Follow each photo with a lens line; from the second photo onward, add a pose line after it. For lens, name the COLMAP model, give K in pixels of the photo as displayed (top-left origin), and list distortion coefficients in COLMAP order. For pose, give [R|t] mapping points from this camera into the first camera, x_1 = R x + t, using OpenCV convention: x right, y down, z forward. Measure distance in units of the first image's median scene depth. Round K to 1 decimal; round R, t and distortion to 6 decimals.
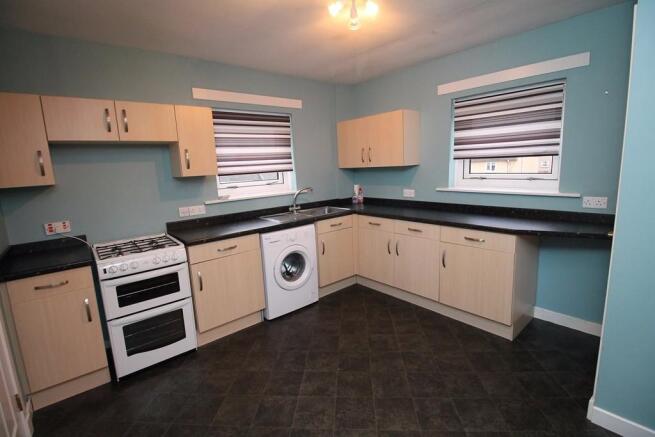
lens RADIAL K [[308.6, 0, 326.9], [0, 308.6, 211.3], [0, 0, 1]] dist [0.000064, -0.010486]
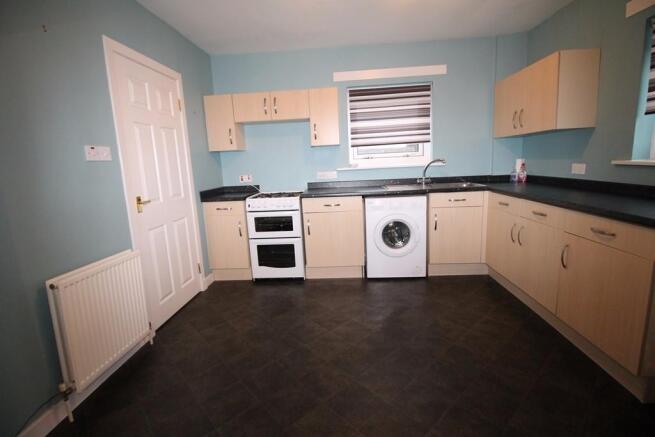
lens RADIAL K [[308.6, 0, 326.9], [0, 308.6, 211.3], [0, 0, 1]] dist [0.000064, -0.010486]
pose [[0.716861, 0.122794, -0.686318, 0.414470], [-0.090826, 0.992427, 0.082694, 0.038687], [0.691275, 0.003055, 0.722585, 0.102370]]
